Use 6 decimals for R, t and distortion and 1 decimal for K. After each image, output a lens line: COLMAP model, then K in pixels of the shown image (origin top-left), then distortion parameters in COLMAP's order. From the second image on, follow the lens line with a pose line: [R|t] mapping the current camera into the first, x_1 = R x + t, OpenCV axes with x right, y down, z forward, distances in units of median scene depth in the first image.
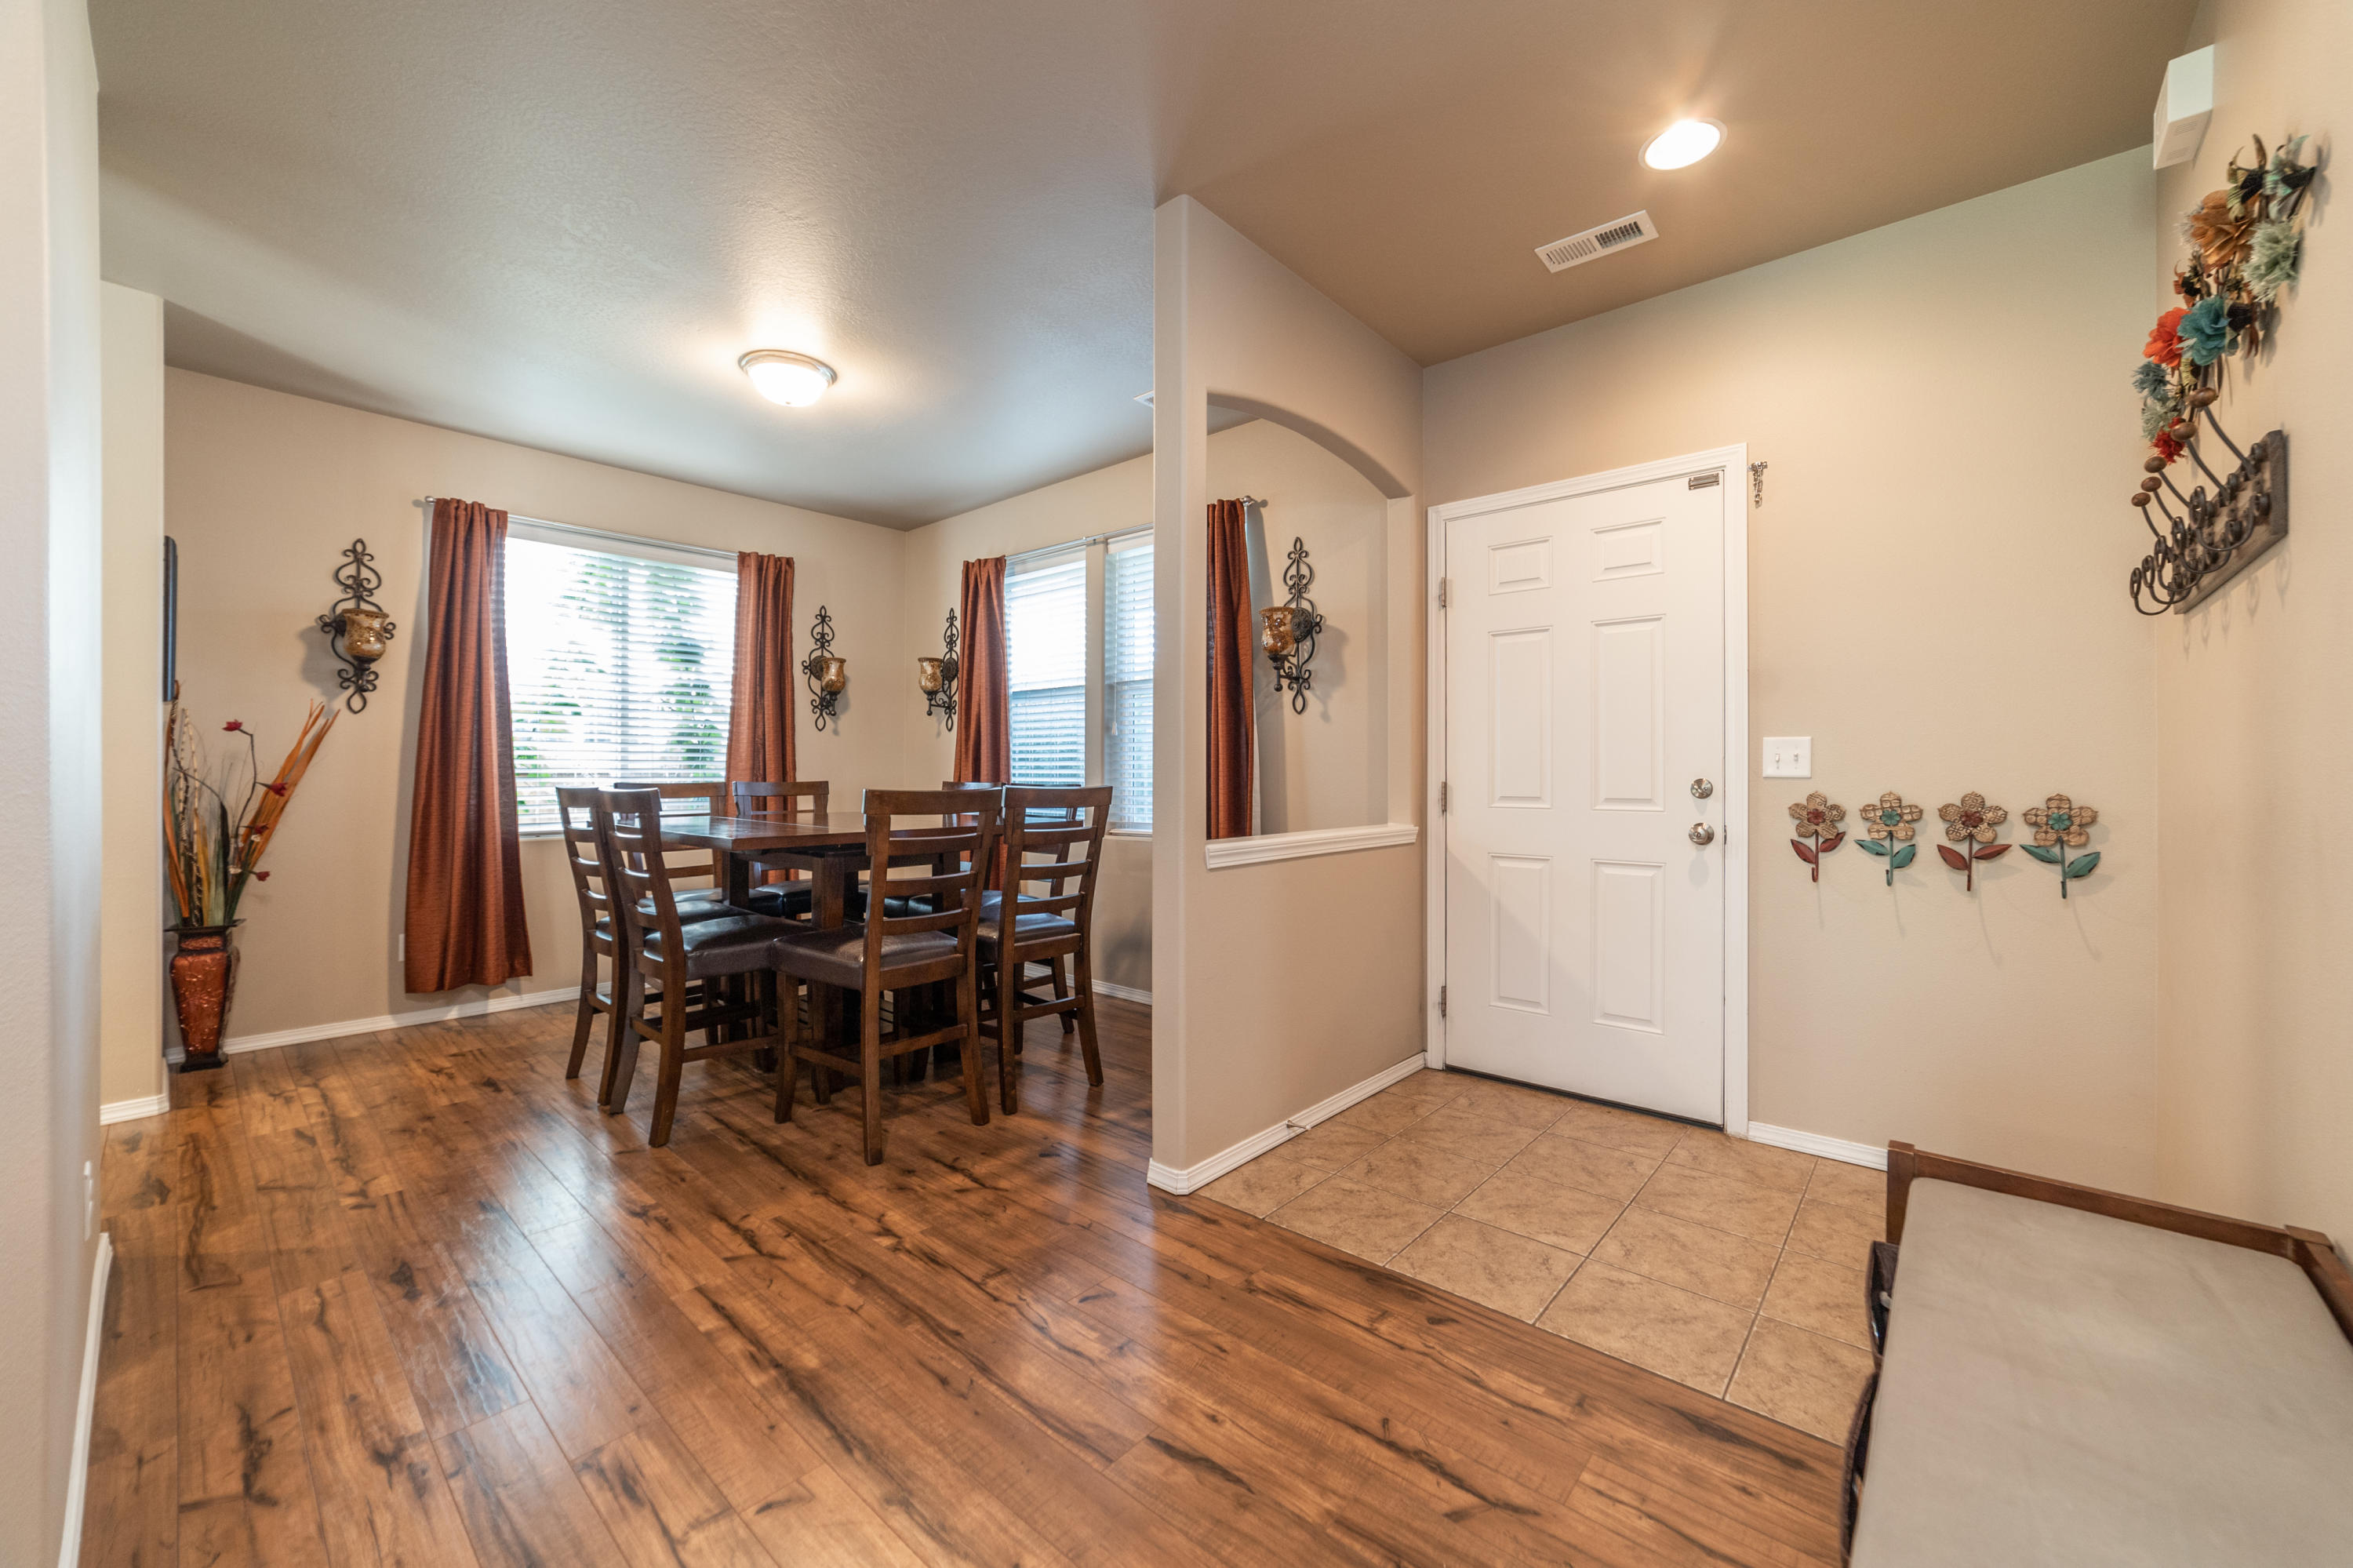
lens RADIAL K [[913.1, 0, 1184.3], [0, 913.1, 785.3], [0, 0, 1]] dist [-0.010048, 0.004992]
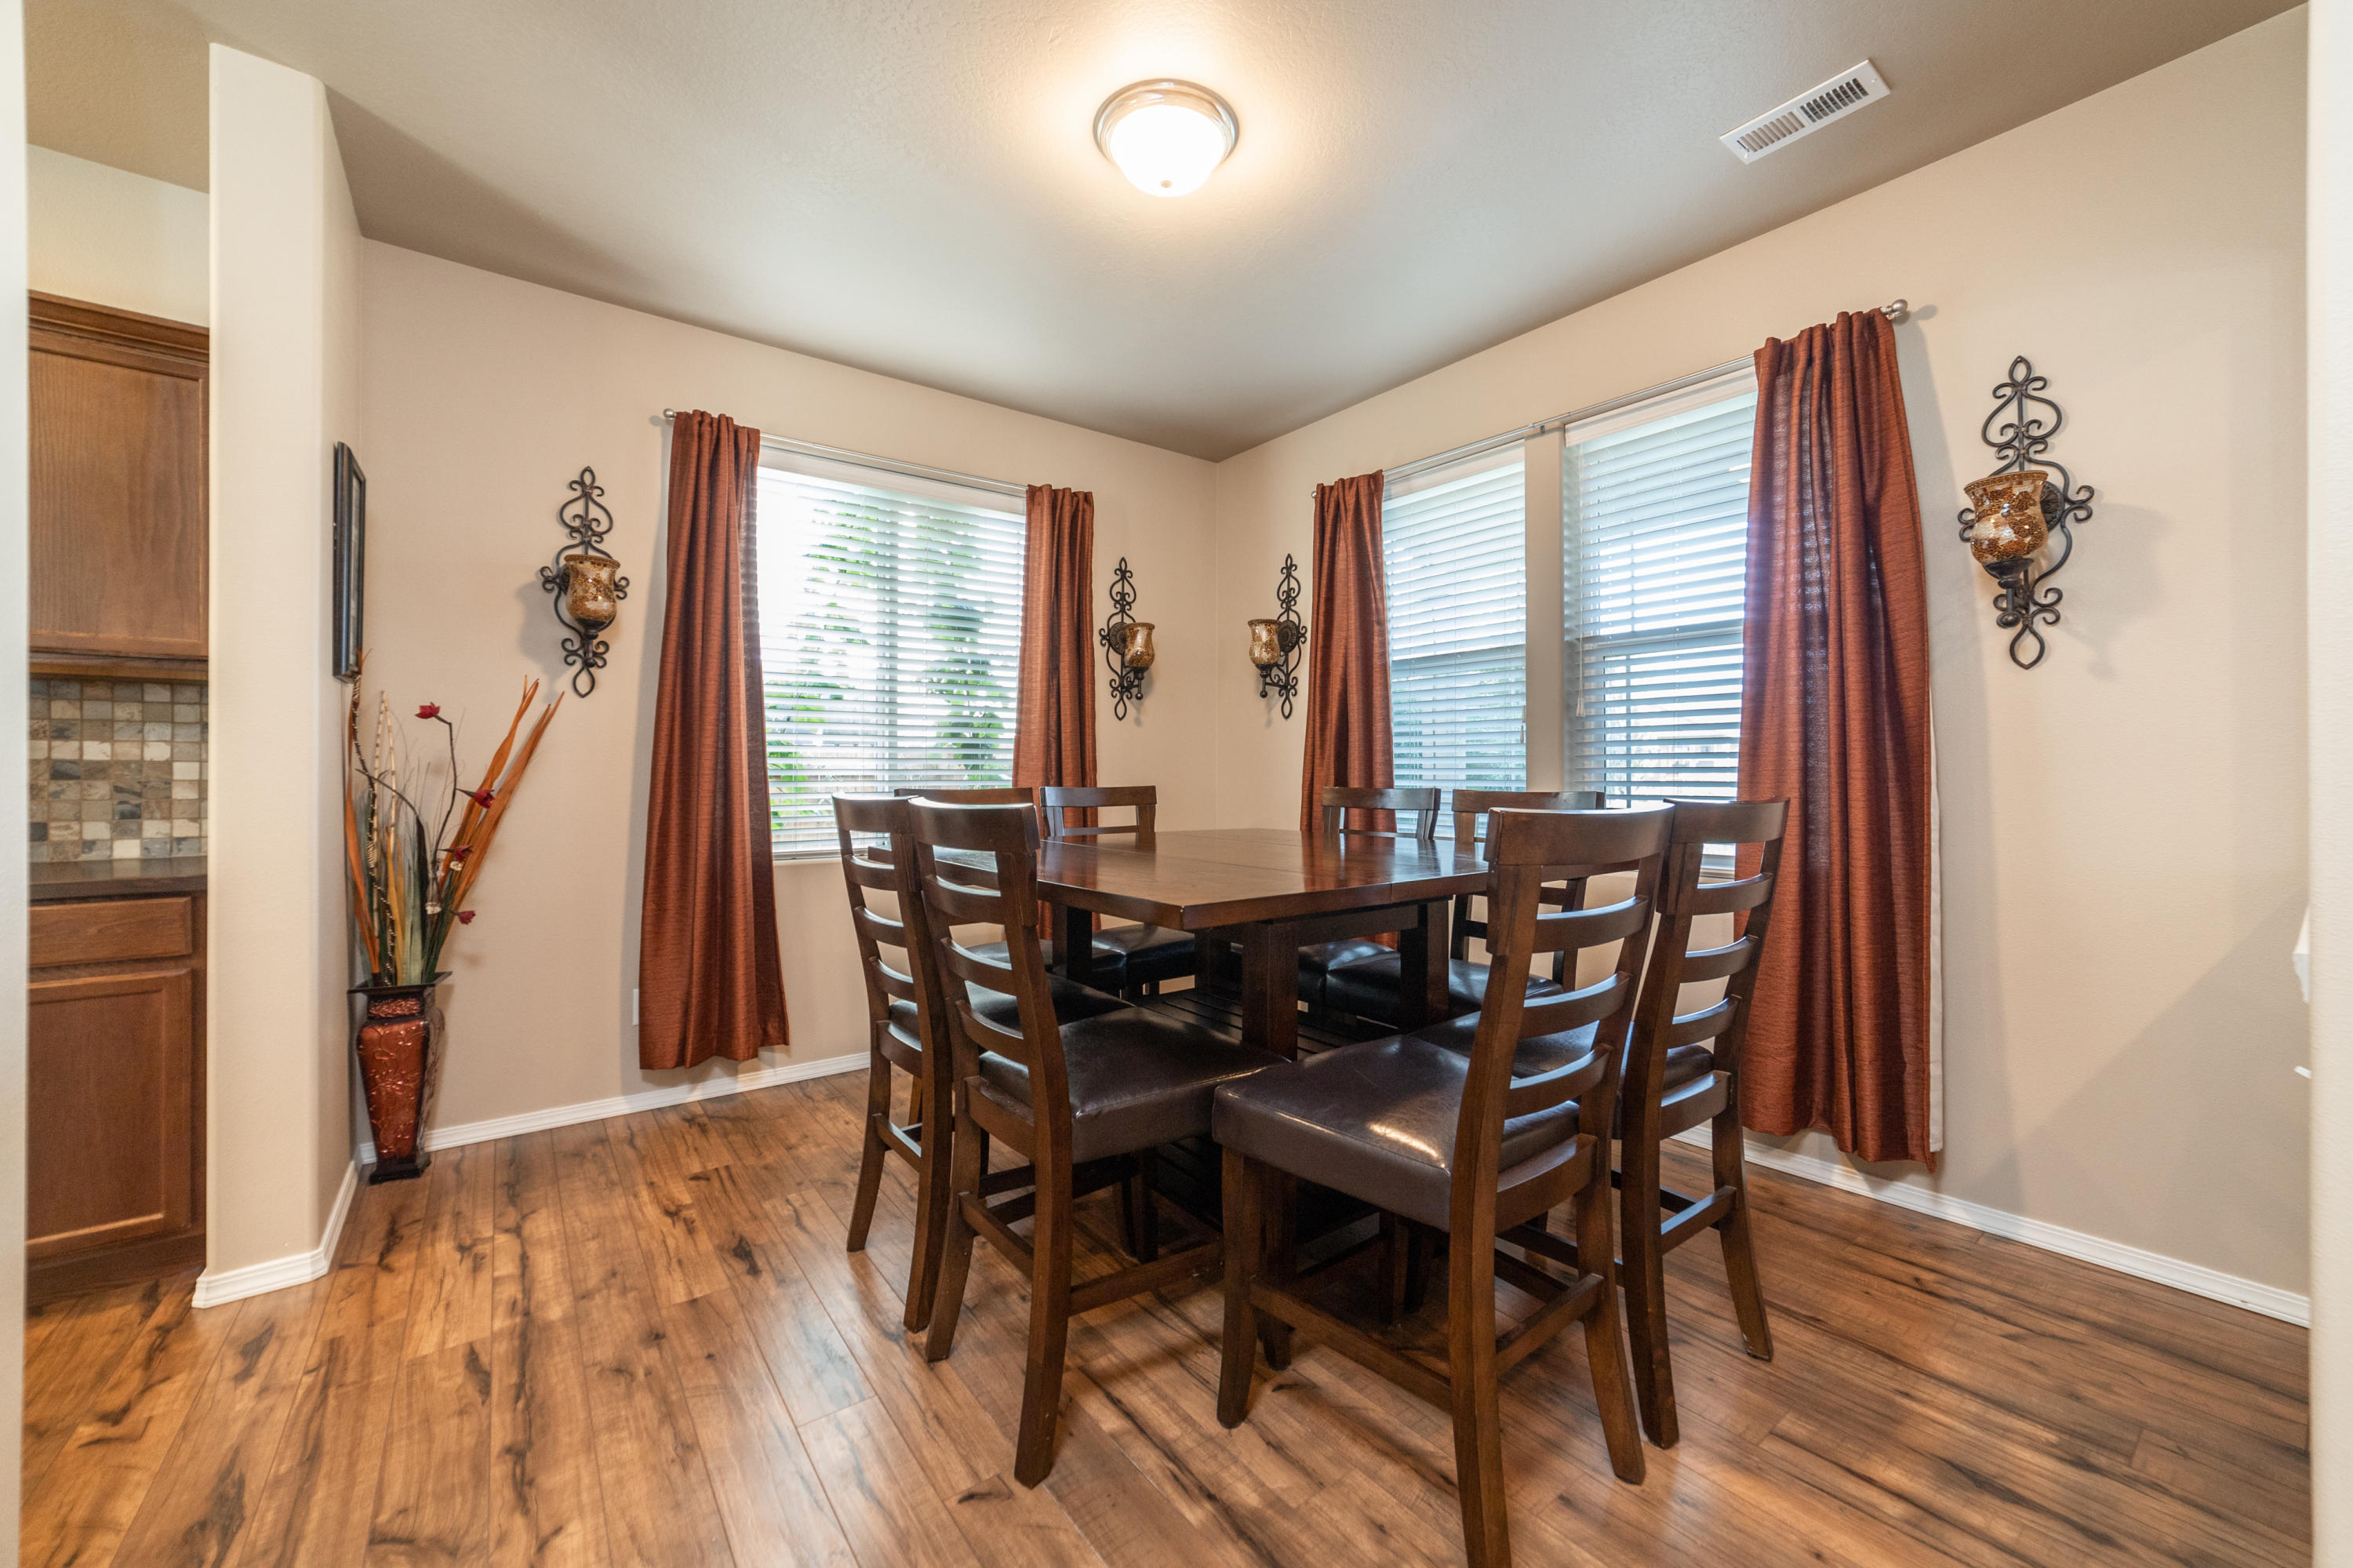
lens RADIAL K [[909.6, 0, 1186.6], [0, 909.6, 788.8], [0, 0, 1]] dist [-0.020189, 0.005518]
pose [[0.982109, 0.001160, -0.188311, -0.267738], [-0.000780, 0.999998, 0.002092, -0.004686], [0.188313, -0.001908, 0.982107, 0.345579]]
